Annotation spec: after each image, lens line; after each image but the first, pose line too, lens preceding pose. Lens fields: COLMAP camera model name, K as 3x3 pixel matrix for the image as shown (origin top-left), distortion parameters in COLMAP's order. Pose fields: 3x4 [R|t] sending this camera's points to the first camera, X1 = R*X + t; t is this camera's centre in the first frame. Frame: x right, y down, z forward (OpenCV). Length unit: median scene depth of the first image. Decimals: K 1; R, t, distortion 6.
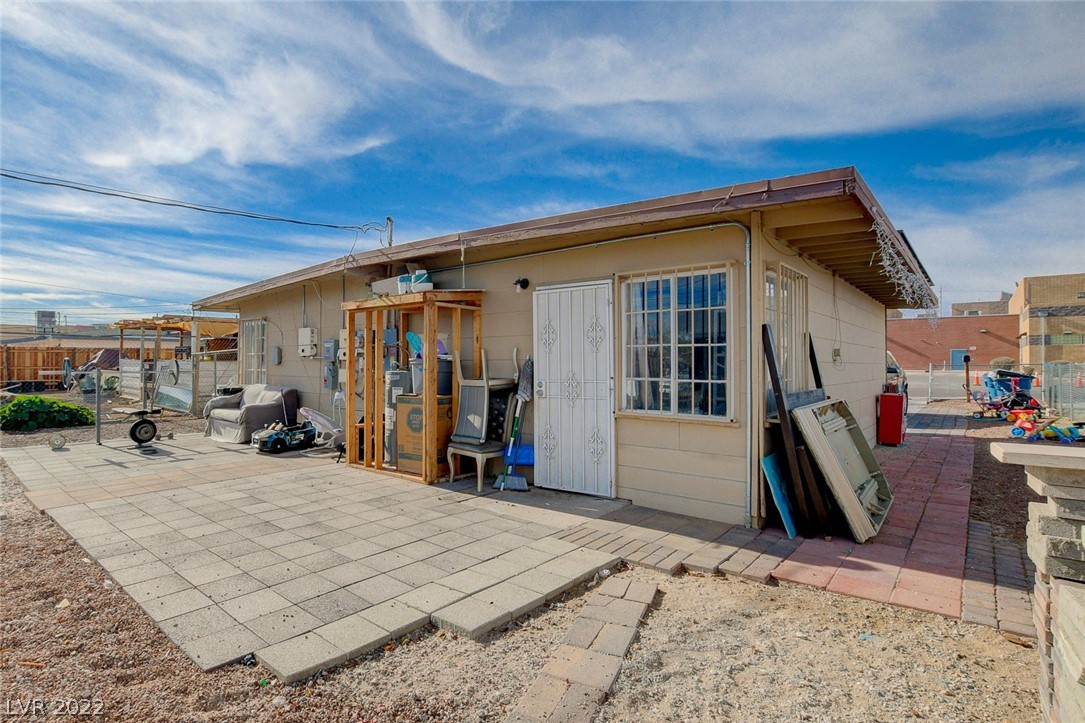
lens RADIAL K [[471.9, 0, 544.3], [0, 471.9, 360.9], [0, 0, 1]] dist [-0.025196, 0.004820]
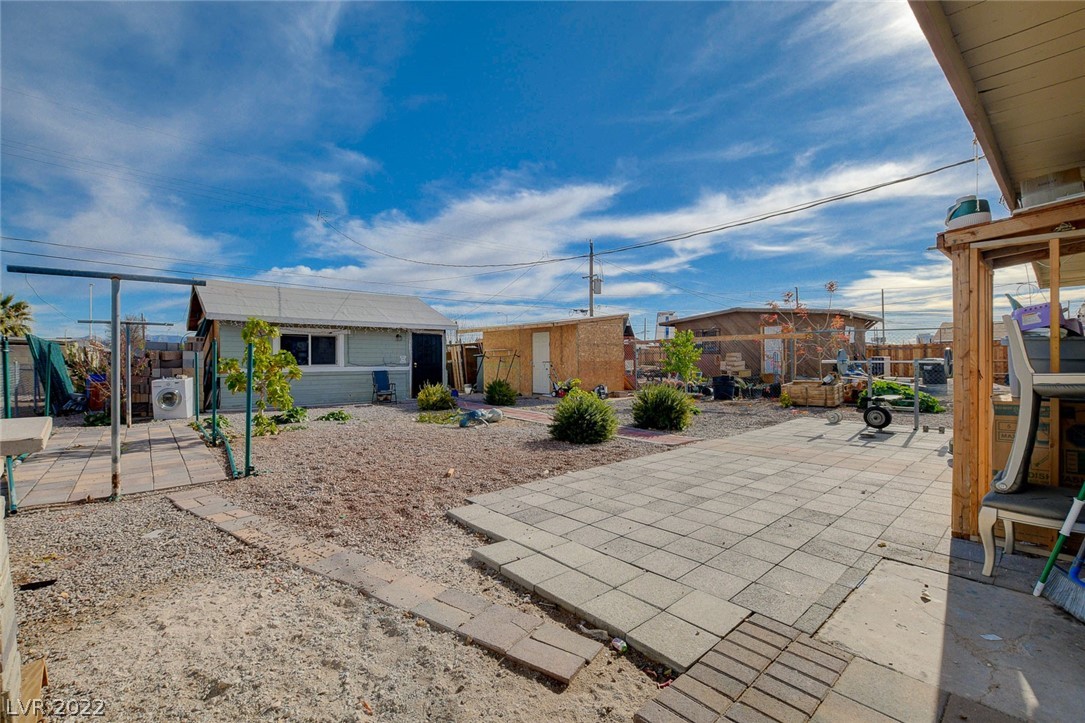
lens RADIAL K [[471.9, 0, 546.0], [0, 471.9, 363.0], [0, 0, 1]] dist [-0.025196, 0.004820]
pose [[-0.094215, 0.005913, -0.995534, 0.869917], [0.011965, 0.999917, 0.004807, 0.028978], [0.995480, -0.011459, -0.094278, 1.005890]]
